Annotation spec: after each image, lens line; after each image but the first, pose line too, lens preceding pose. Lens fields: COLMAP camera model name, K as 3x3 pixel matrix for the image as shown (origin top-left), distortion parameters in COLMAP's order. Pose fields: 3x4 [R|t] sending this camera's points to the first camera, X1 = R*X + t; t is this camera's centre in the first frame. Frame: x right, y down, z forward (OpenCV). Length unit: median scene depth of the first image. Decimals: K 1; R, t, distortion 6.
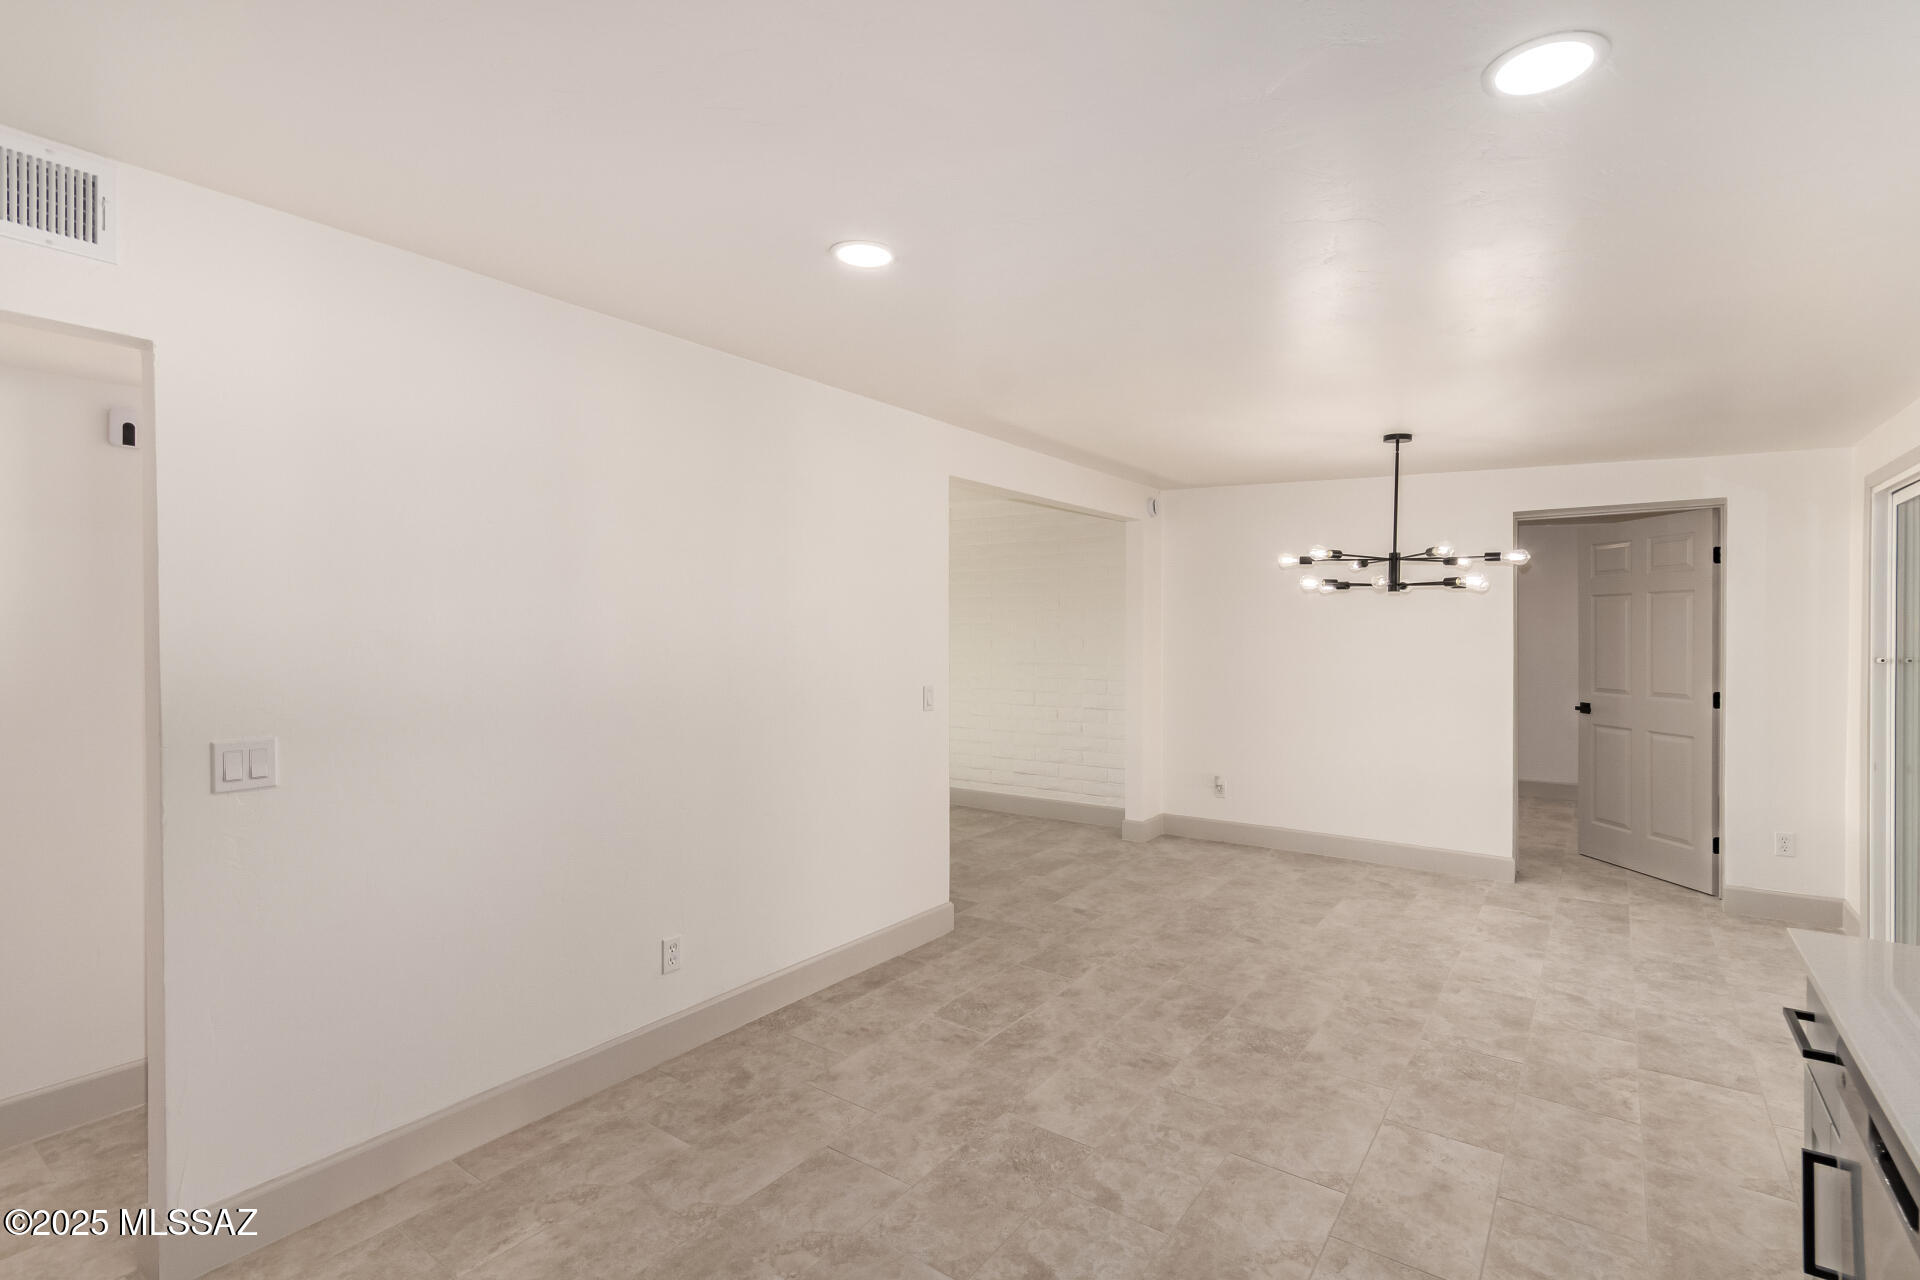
lens RADIAL K [[887.1, 0, 960.0], [0, 887.1, 640.0], [0, 0, 1]] dist [0.000941, 0.000192]
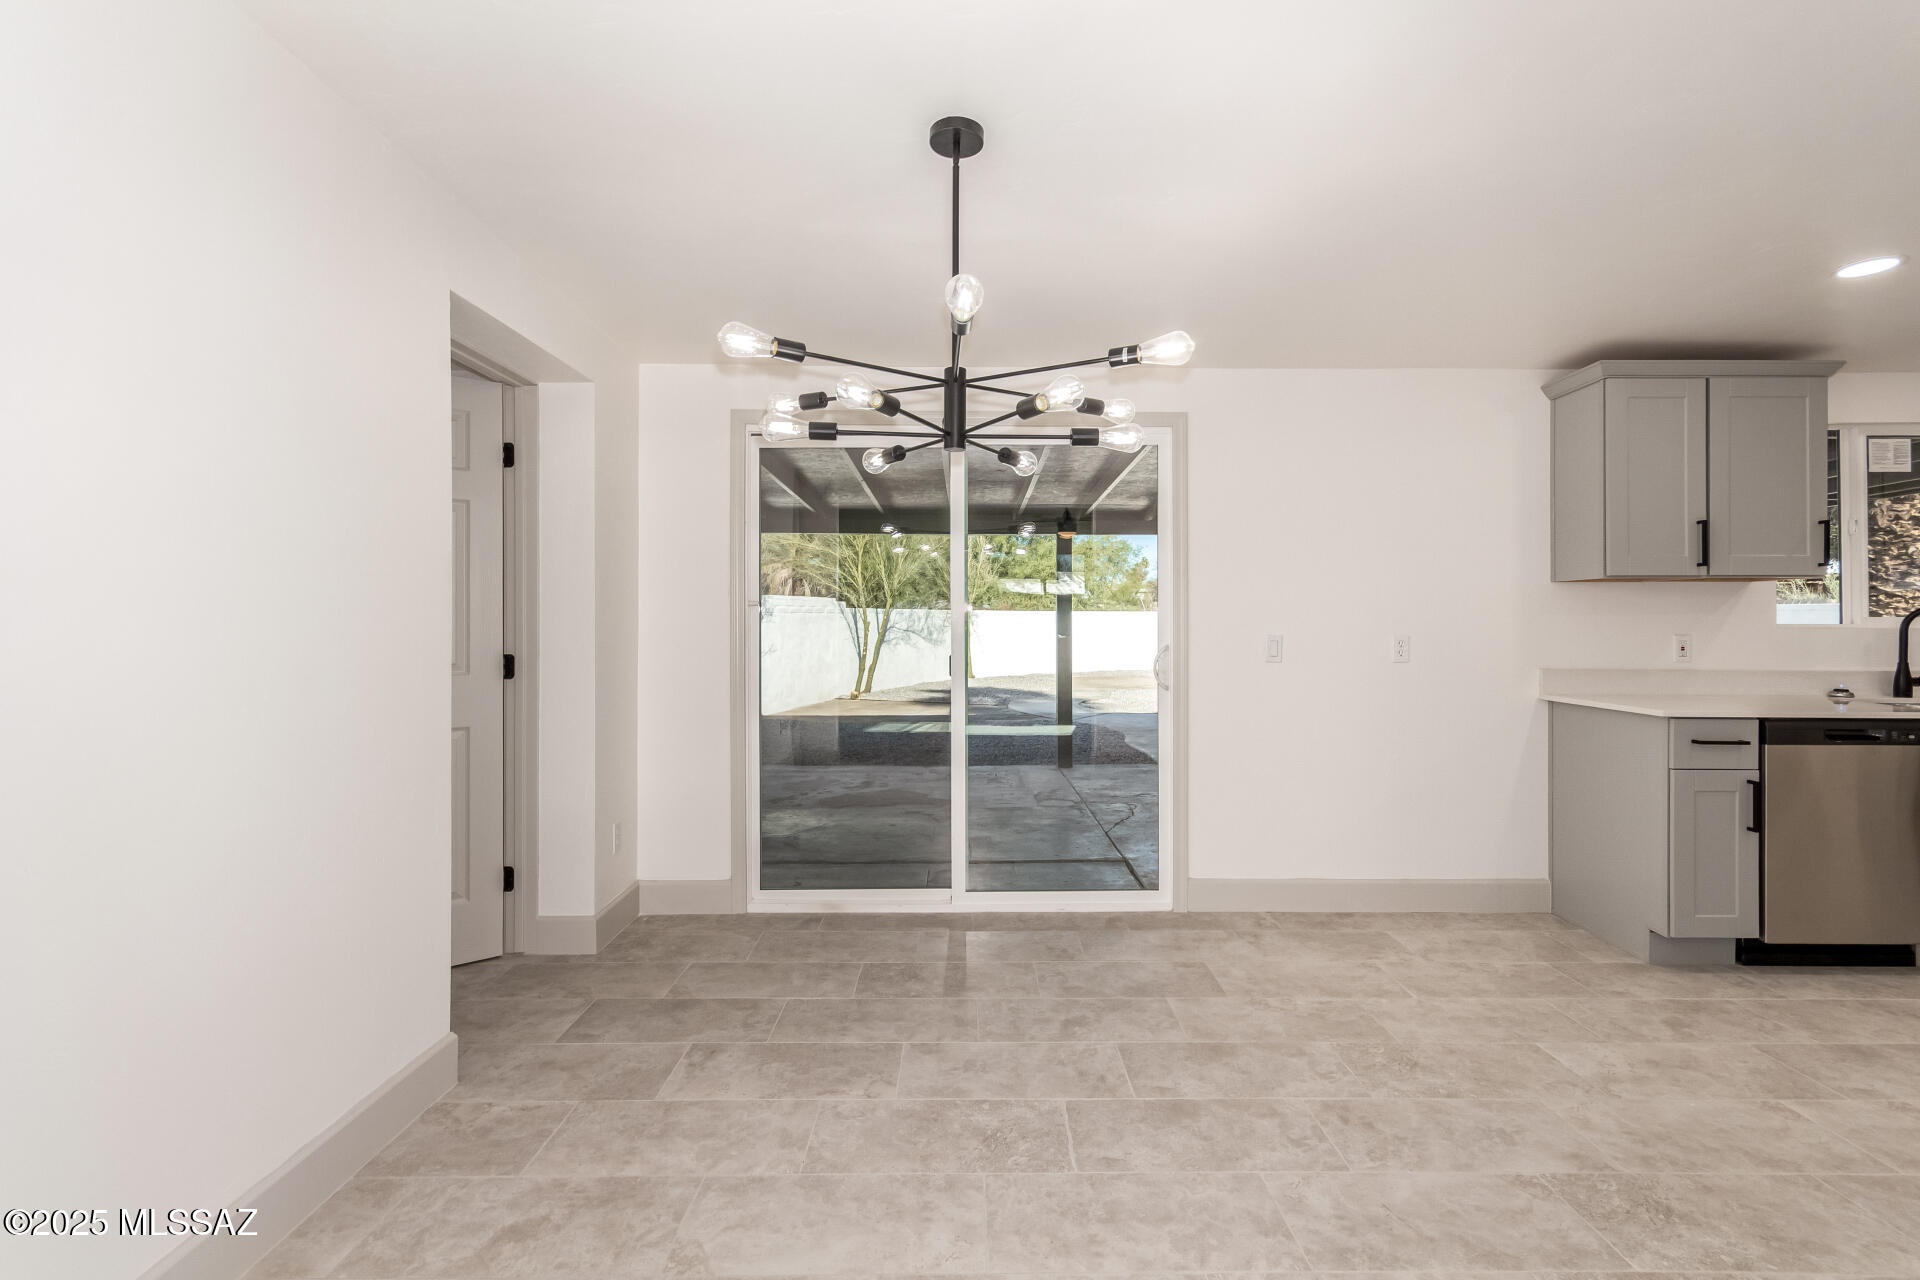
lens RADIAL K [[885.6, 0, 1002.0], [0, 885.6, 610.8], [0, 0, 1]] dist [0.015836, -0.000570]
pose [[-0.615336, 0.008775, 0.788216, 0.129773], [0.005558, 0.999961, -0.006793, 0.052404], [-0.788245, 0.000201, -0.615361, 1.813668]]
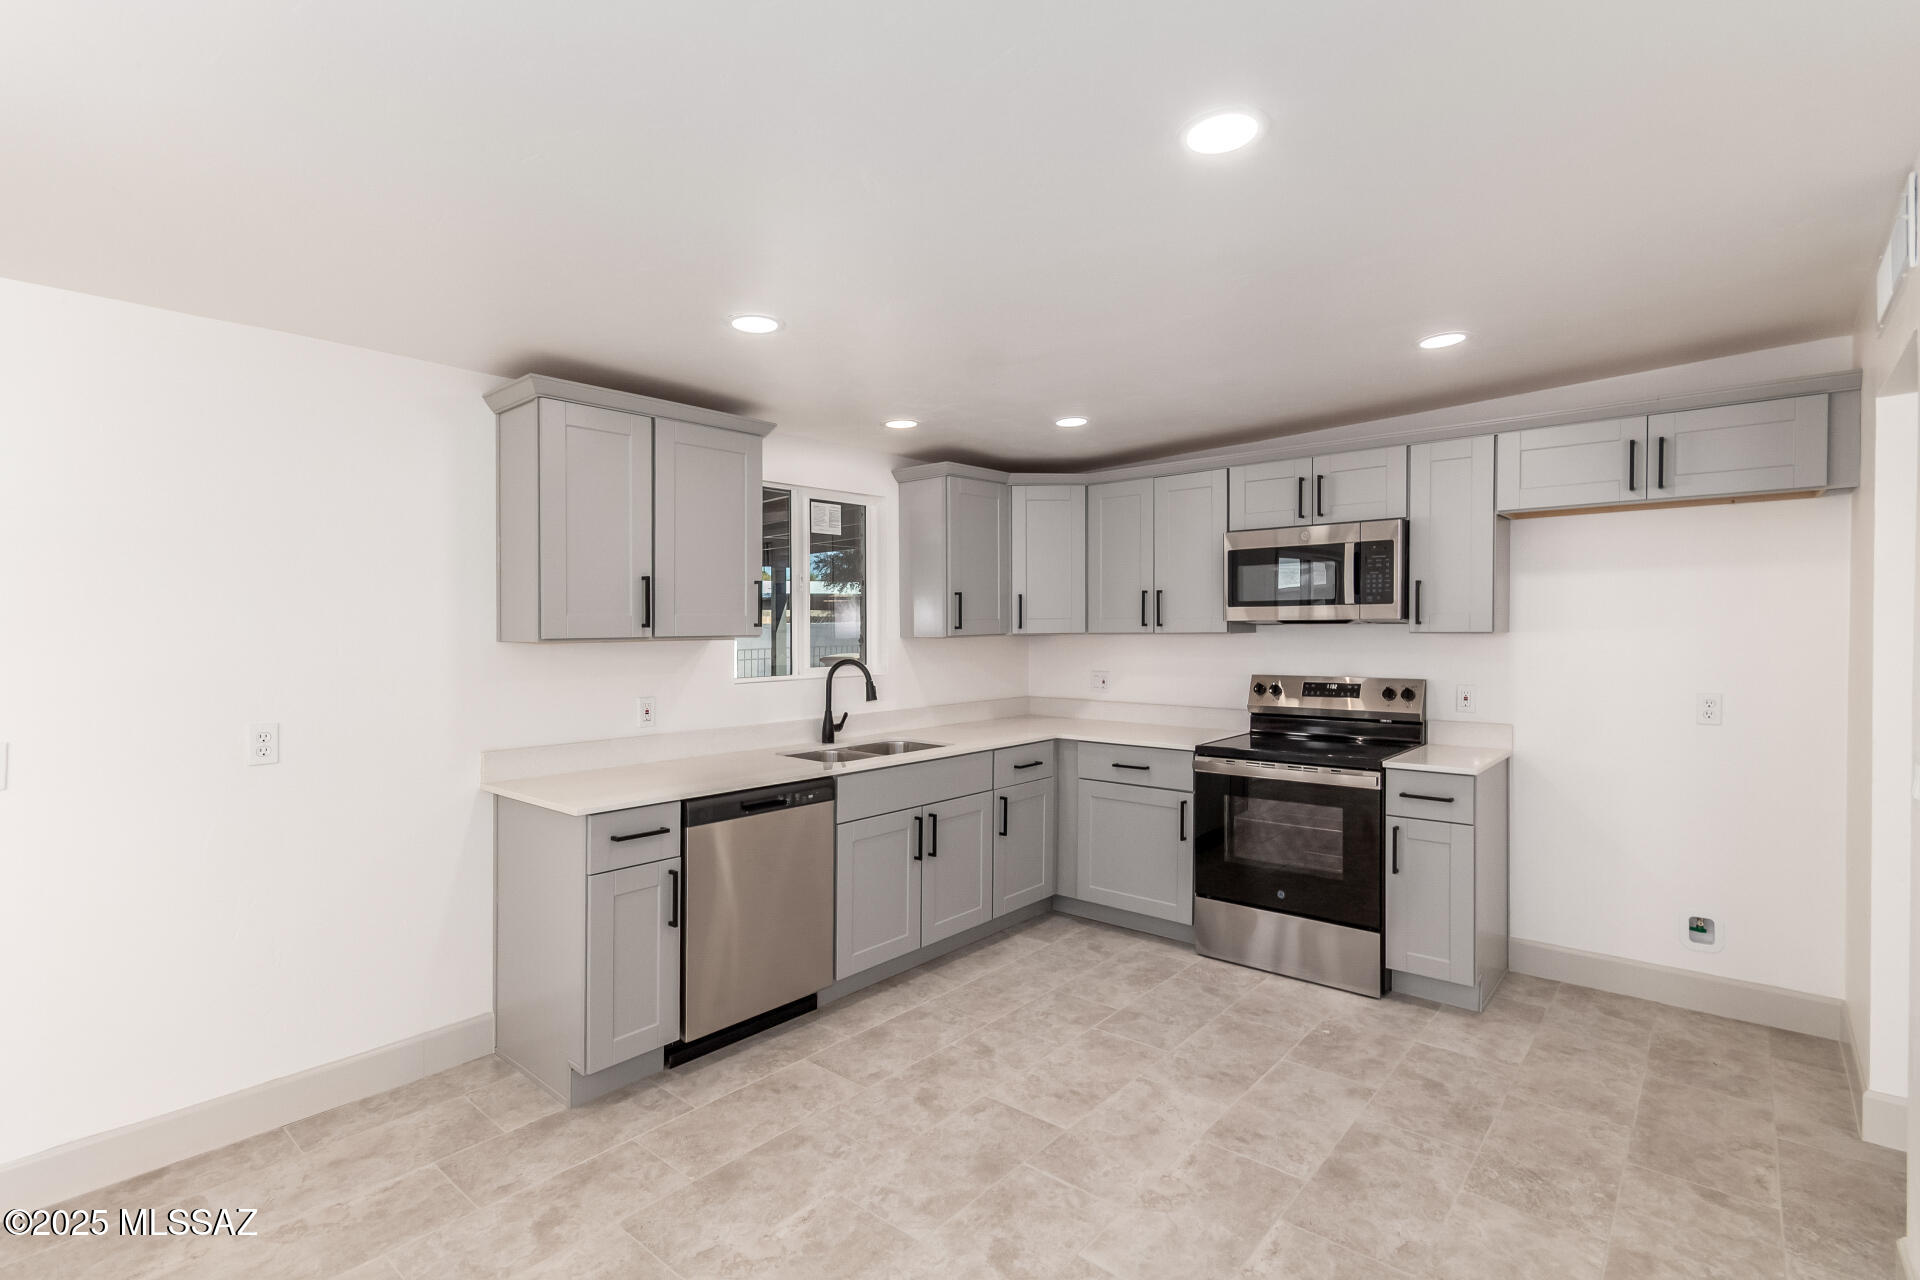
lens RADIAL K [[897.0, 0, 960.0], [0, 897.0, 640.0], [0, 0, 1]] dist [0.001799, 0.000497]
pose [[-0.997025, 0.007261, 0.076736, 0.035832], [0.008983, 0.999715, 0.022118, -0.016205], [-0.076553, 0.022742, -0.996806, 1.377354]]
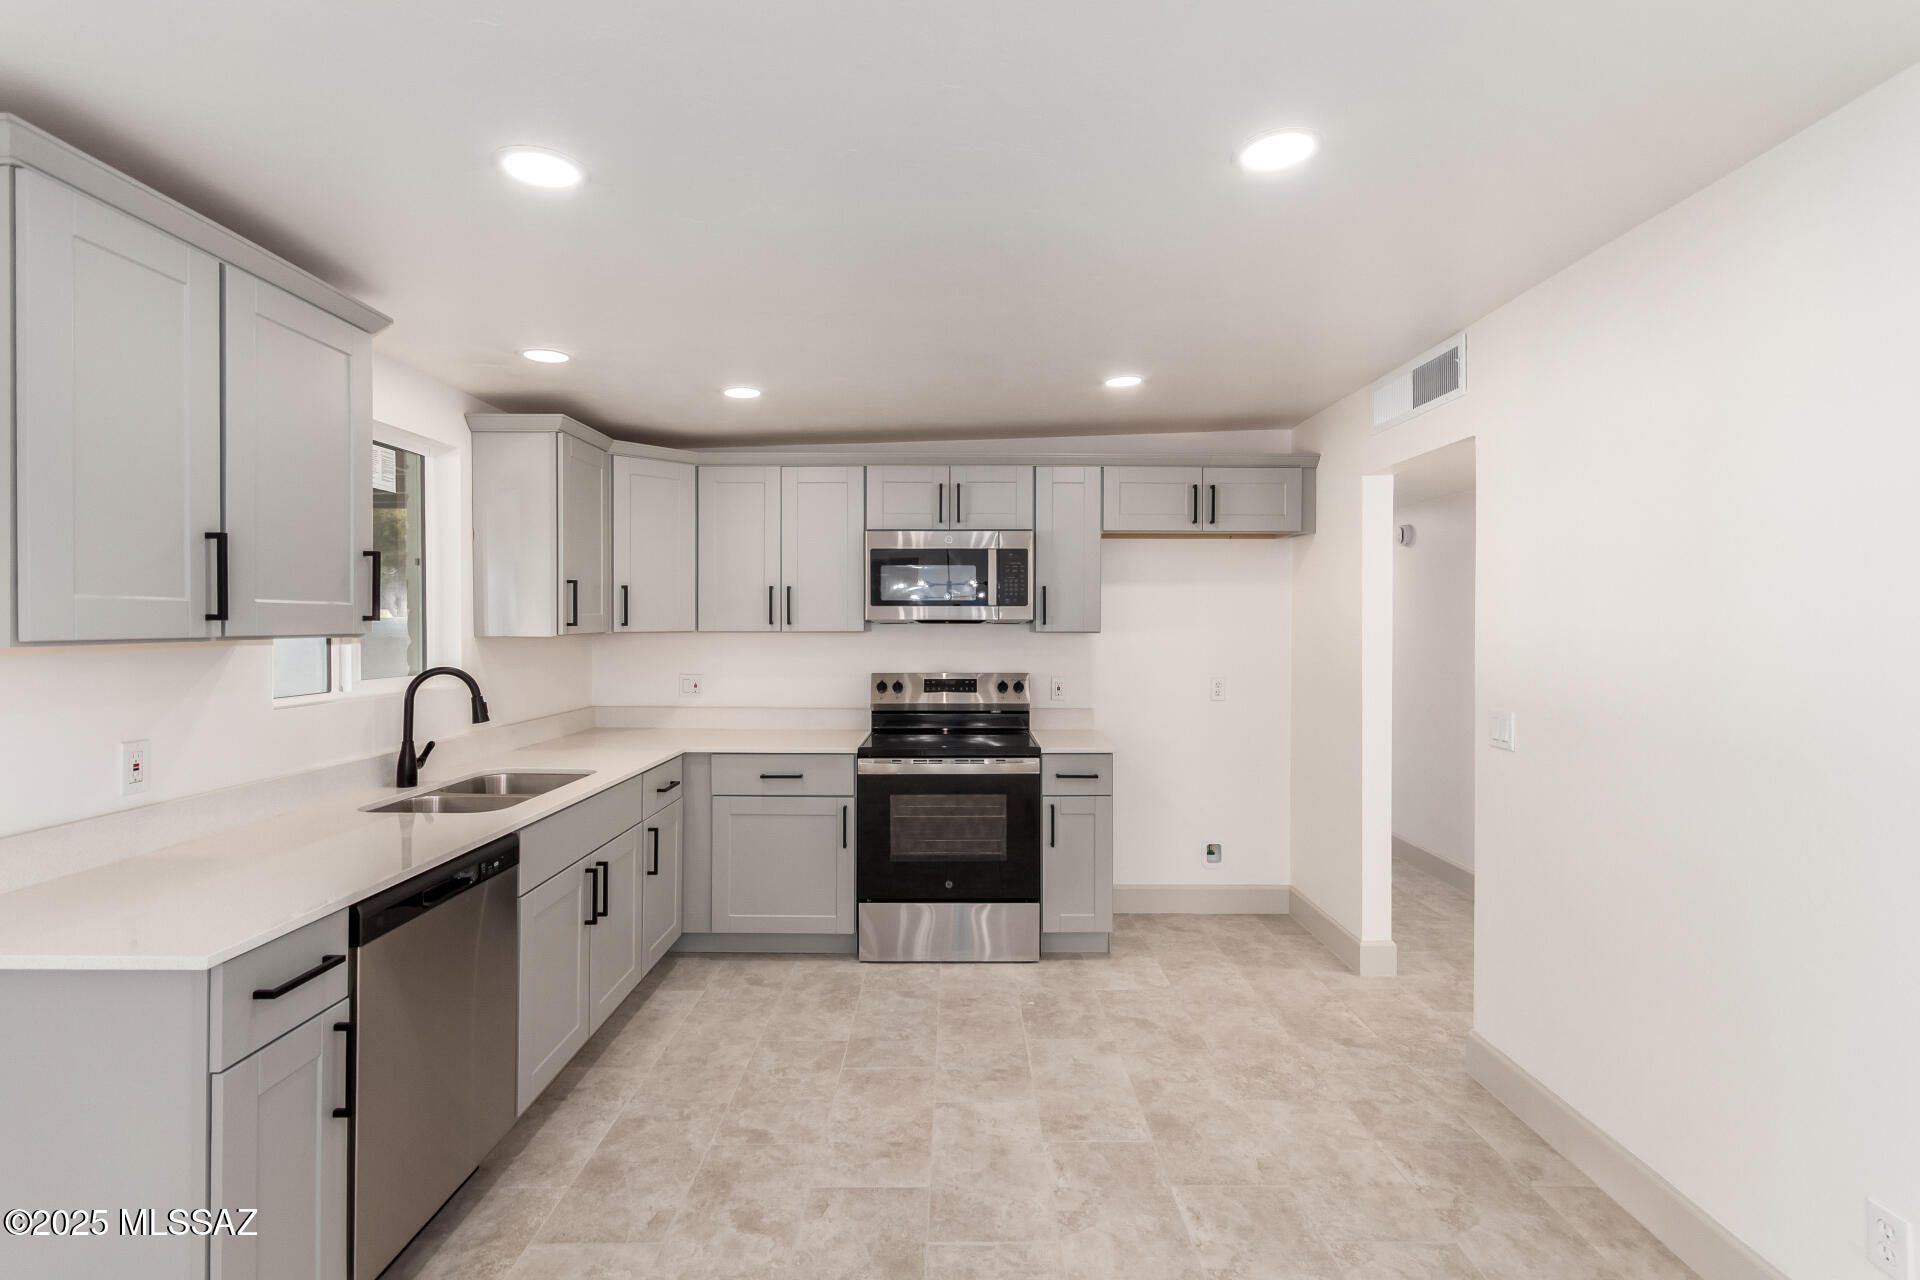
lens RADIAL K [[887.1, 0, 960.0], [0, 887.1, 640.0], [0, 0, 1]] dist [0.000941, 0.000192]
pose [[-0.808324, 0.010555, -0.588643, 0.443436], [-0.005389, 0.999665, 0.025326, -0.015491], [0.588713, 0.023644, -0.807996, 1.131277]]
